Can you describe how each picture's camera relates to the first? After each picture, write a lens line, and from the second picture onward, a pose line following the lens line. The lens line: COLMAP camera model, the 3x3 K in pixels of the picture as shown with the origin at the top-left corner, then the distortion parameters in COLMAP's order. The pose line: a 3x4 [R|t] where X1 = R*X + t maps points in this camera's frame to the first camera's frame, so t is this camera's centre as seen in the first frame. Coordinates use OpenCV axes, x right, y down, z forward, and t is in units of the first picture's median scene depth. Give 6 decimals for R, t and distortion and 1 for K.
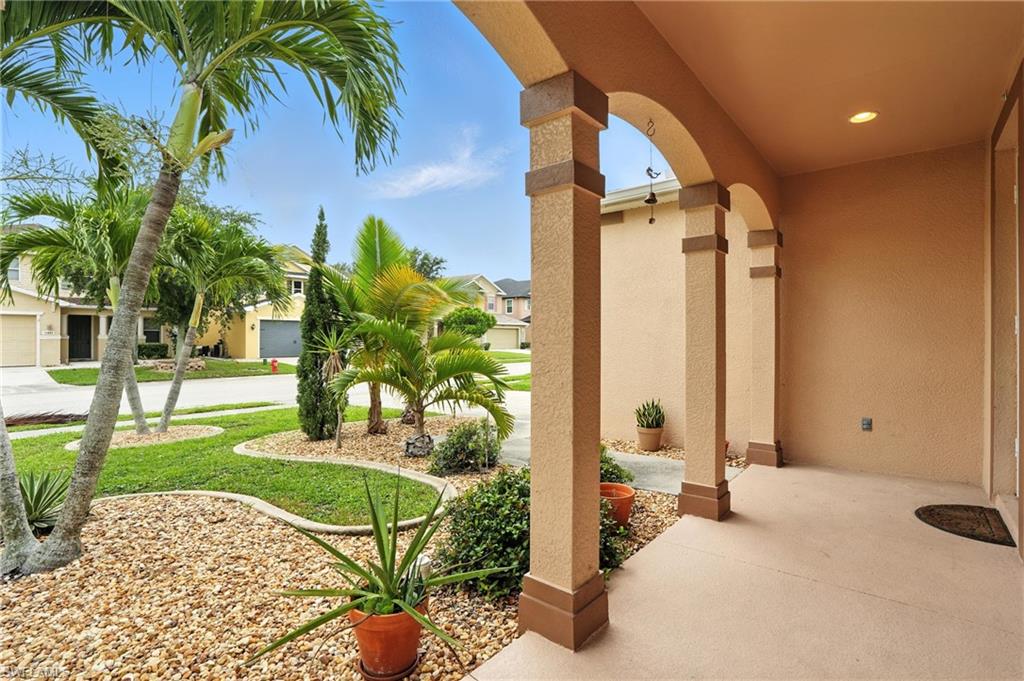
lens RADIAL K [[478.4, 0, 513.9], [0, 478.4, 337.6], [0, 0, 1]] dist [-0.069649, 0.023794]
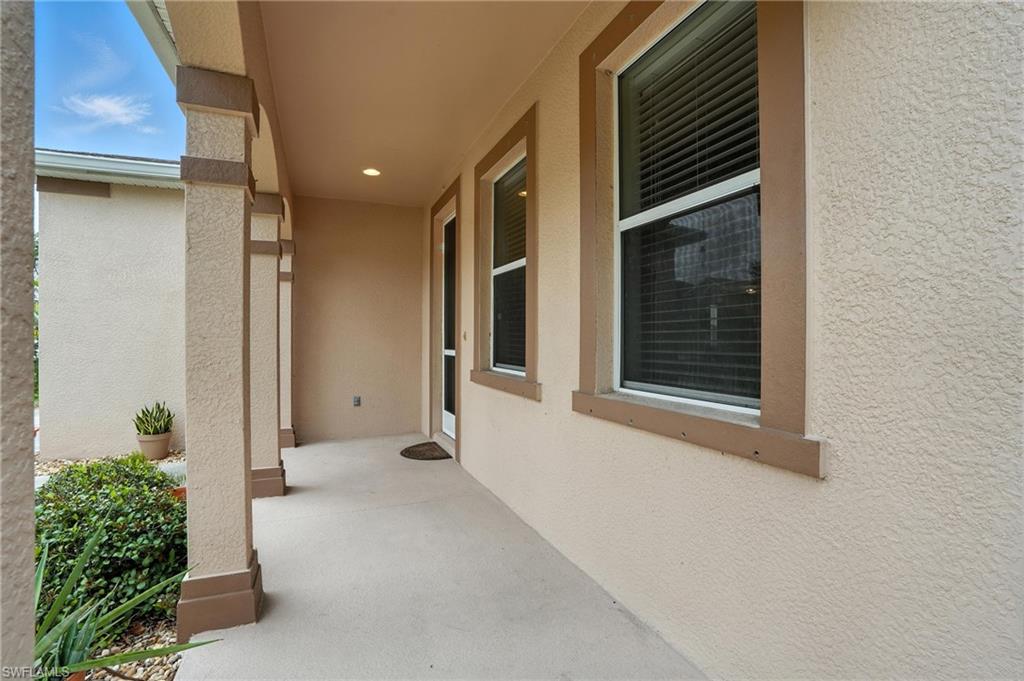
lens RADIAL K [[478.4, 0, 513.9], [0, 478.4, 337.6], [0, 0, 1]] dist [-0.069649, 0.023794]
pose [[0.450017, 0.000035, 0.893020, -0.348399], [-0.000883, 1.000000, 0.000406, 0.009466], [-0.893020, -0.000971, 0.450017, -0.004695]]
